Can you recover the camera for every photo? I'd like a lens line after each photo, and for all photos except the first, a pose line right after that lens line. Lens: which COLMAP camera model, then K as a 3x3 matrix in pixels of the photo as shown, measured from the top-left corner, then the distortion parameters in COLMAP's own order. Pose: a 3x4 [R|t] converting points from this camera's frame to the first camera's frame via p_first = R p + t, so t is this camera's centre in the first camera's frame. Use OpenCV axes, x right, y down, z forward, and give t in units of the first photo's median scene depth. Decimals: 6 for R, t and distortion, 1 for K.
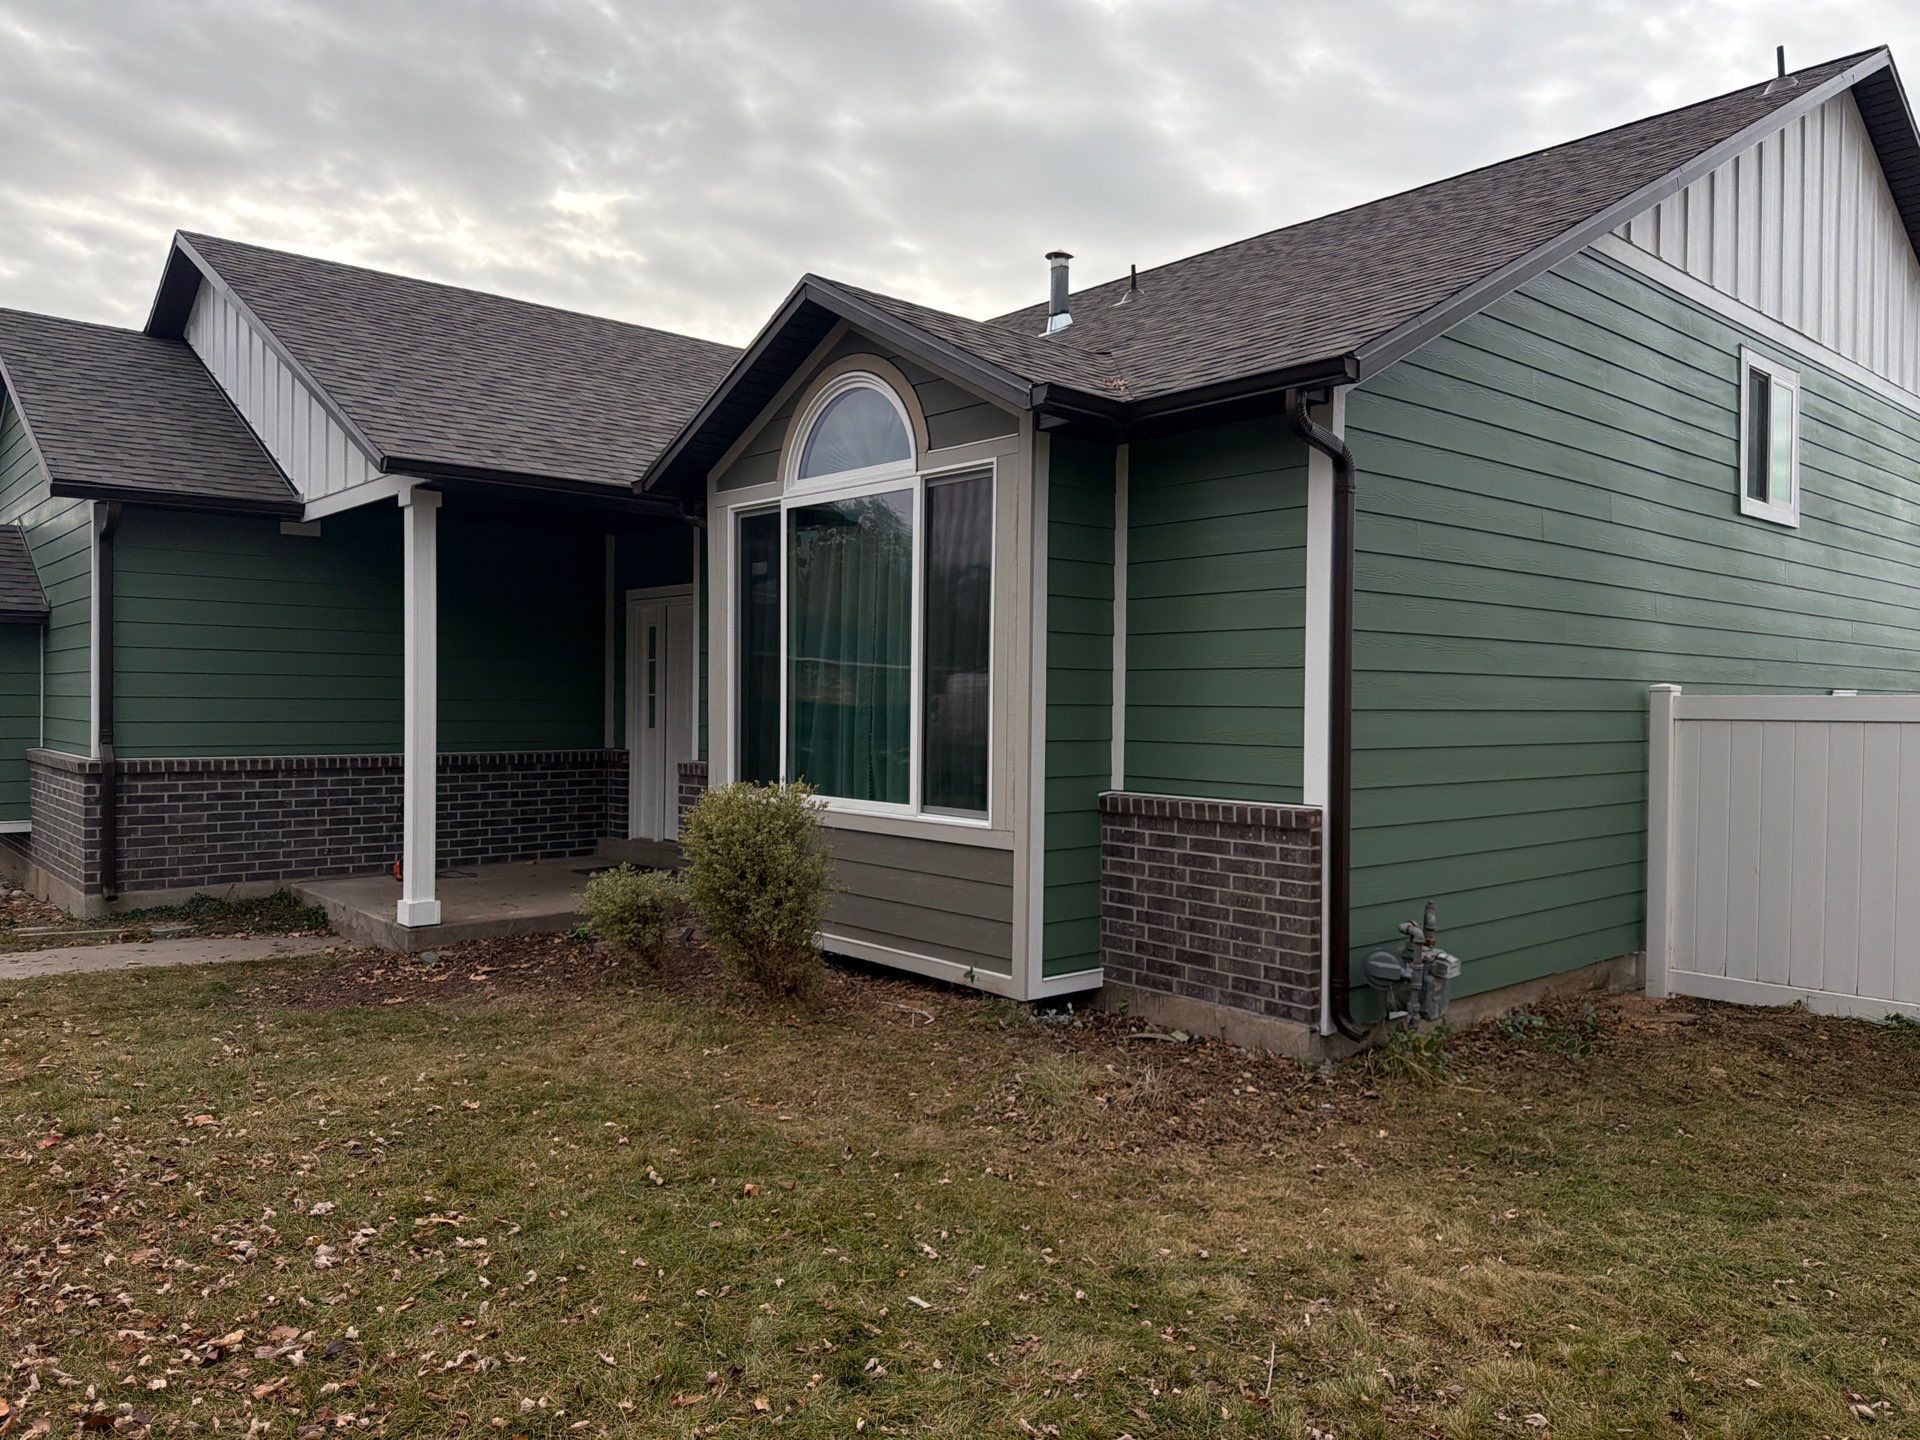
lens RADIAL K [[1364.0, 0, 969.0], [0, 1364.0, 723.0], [0, 0, 1]] dist [0.003412, -0.017345]
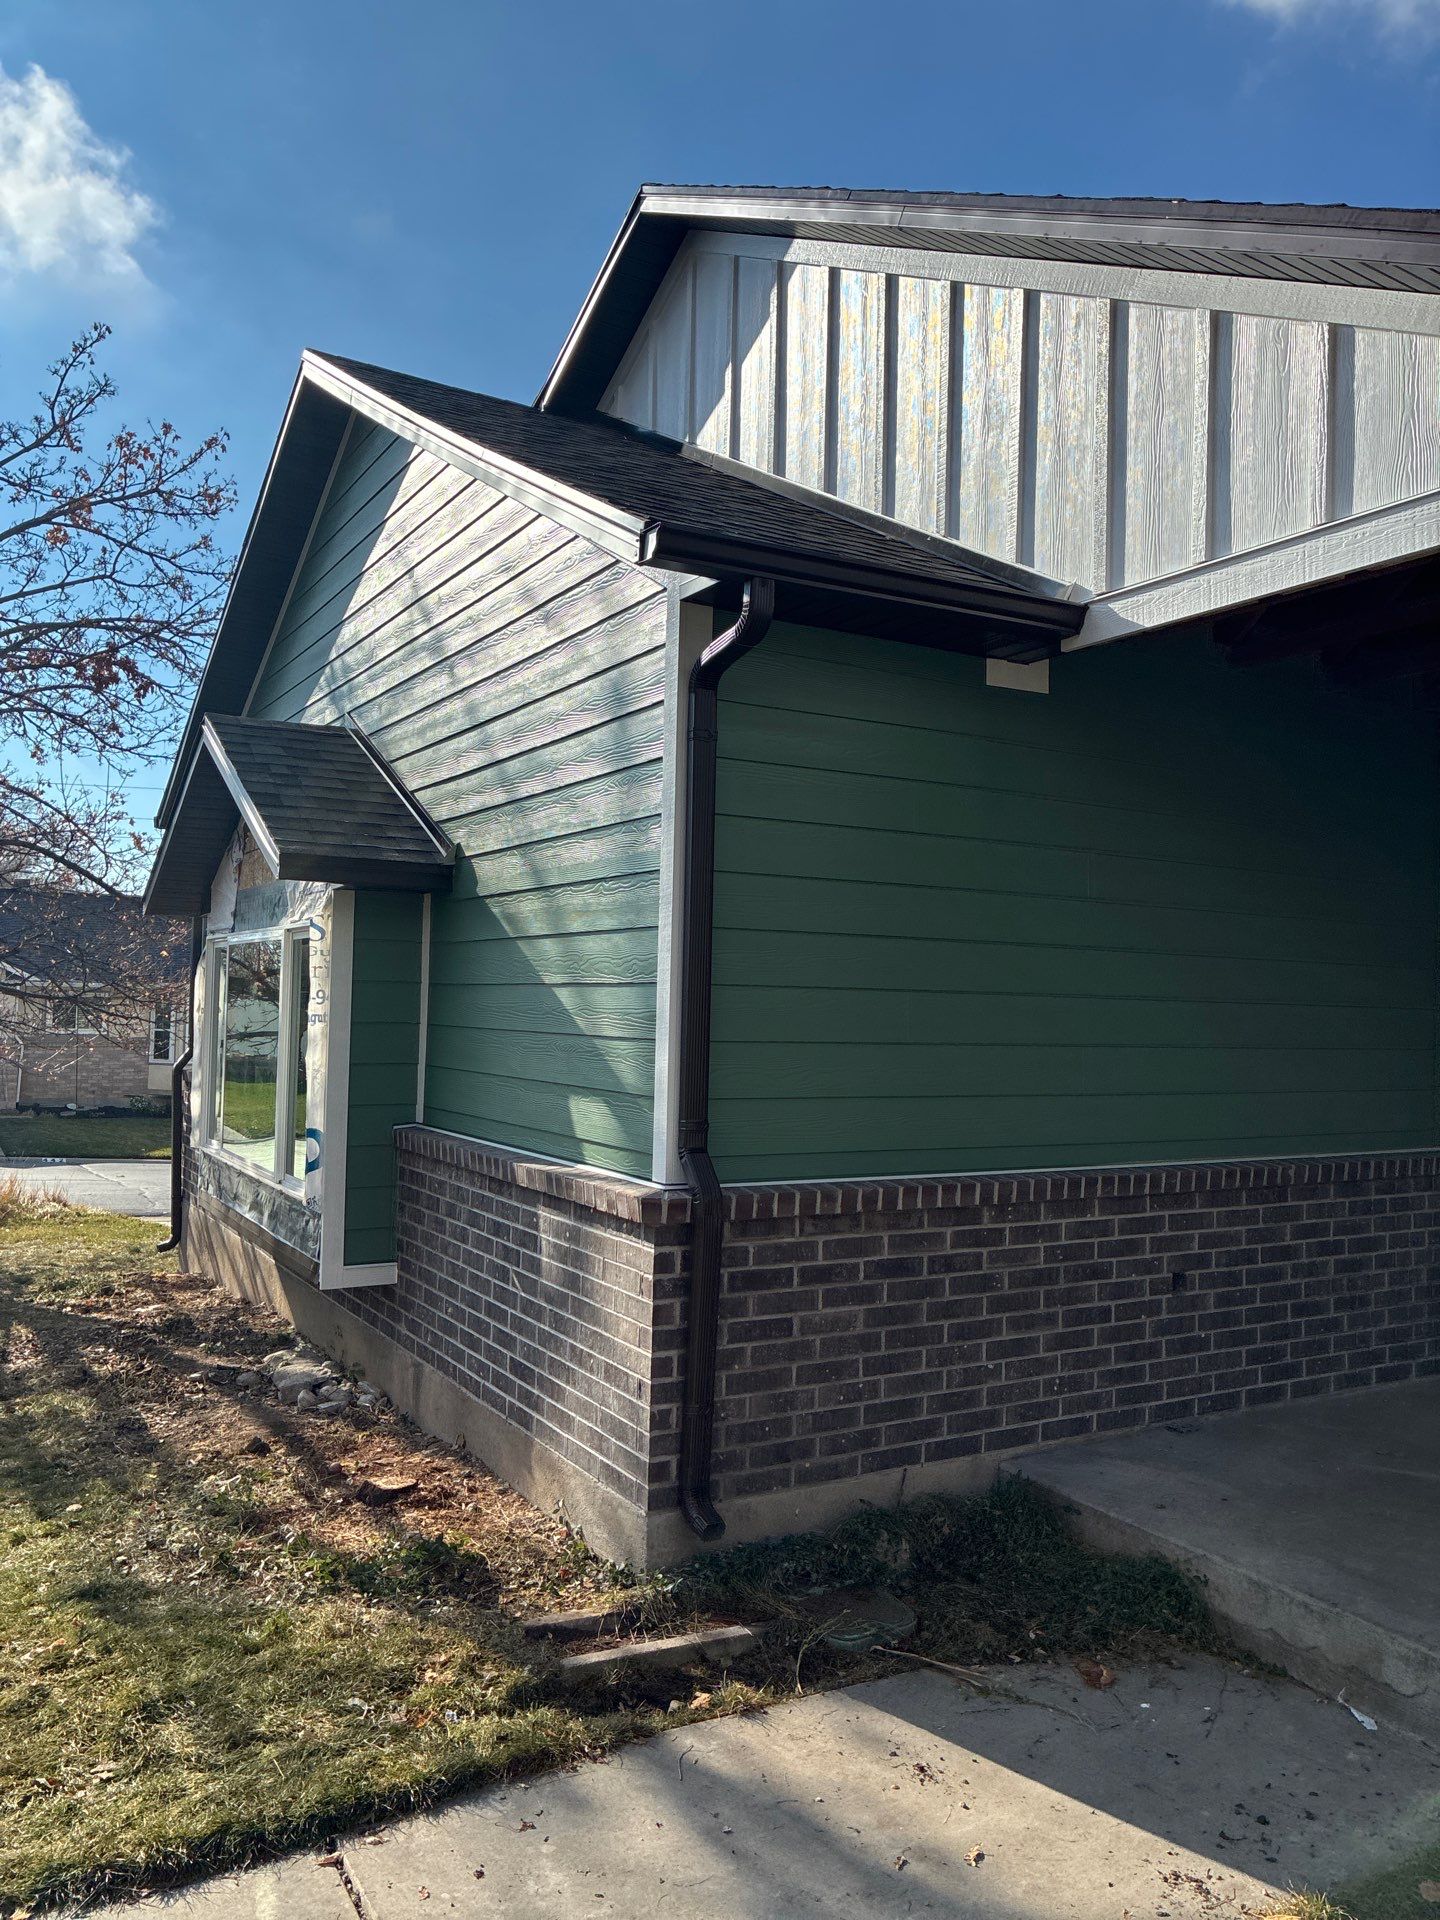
lens RADIAL K [[1446.8, 0, 713.2], [0, 1446.8, 953.7], [0, 0, 1]] dist [0.061638, -0.073152]
pose [[0.978803, 0.003242, -0.204778, -0.508112], [-0.013868, 0.998629, -0.050477, -0.023236], [0.204334, 0.052247, 0.977506, 0.523895]]
